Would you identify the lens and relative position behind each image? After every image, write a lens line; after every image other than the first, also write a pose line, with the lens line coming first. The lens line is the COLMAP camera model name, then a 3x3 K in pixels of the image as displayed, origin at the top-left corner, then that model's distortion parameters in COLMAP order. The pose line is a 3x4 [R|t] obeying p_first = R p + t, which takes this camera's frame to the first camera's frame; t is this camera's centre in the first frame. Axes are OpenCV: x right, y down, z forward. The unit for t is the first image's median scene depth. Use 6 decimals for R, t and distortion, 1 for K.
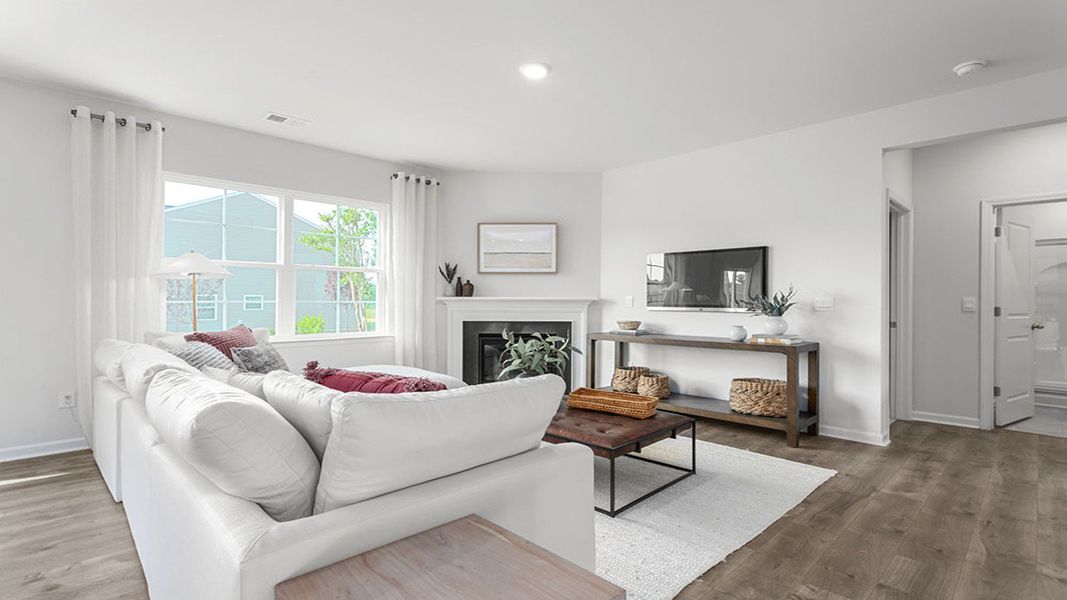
lens RADIAL K [[503.2, 0, 530.4], [0, 503.2, 301.7], [0, 0, 1]] dist [0.002674, 0.001480]
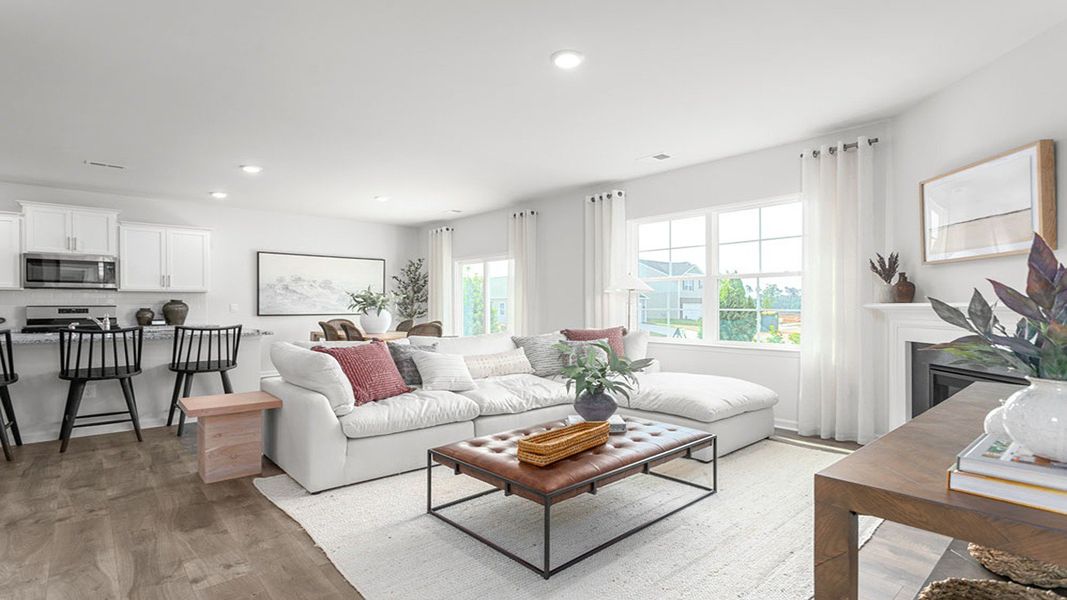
lens RADIAL K [[503.2, 0, 522.2], [0, 503.2, 306.1], [0, 0, 1]] dist [0.002674, 0.001480]
pose [[-0.060279, -0.003042, -0.998177, 0.619868], [-0.000950, 0.999995, -0.002990, -0.003715], [0.998181, 0.000769, -0.060281, 0.643282]]
